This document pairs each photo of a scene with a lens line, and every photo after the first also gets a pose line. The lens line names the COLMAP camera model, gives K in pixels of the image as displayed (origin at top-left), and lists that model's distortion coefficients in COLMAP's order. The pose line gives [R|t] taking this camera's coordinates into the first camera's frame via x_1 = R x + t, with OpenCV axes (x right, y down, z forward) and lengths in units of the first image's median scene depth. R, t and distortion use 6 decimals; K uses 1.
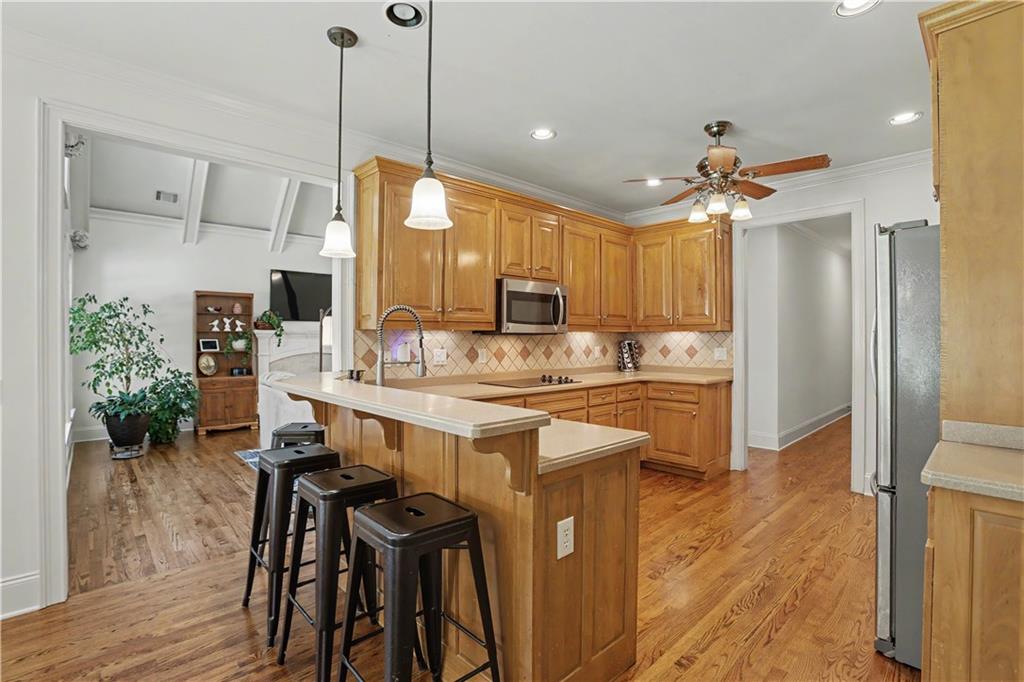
lens RADIAL K [[469.1, 0, 504.0], [0, 469.1, 339.4], [0, 0, 1]] dist [-0.017268, 0.001422]
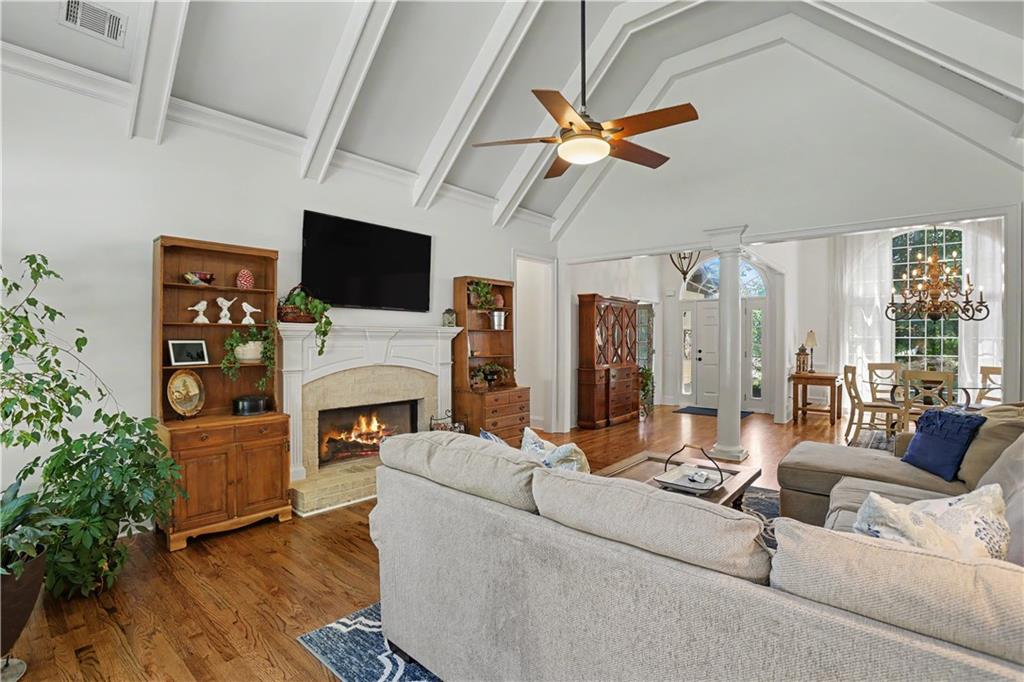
lens RADIAL K [[469.1, 0, 519.6], [0, 469.1, 342.1], [0, 0, 1]] dist [-0.017268, 0.001422]
pose [[0.991363, 0.005677, 0.131020, -0.357925], [-0.006438, 0.999965, 0.005384, -0.003232], [-0.130985, -0.006181, 0.991365, 0.480898]]
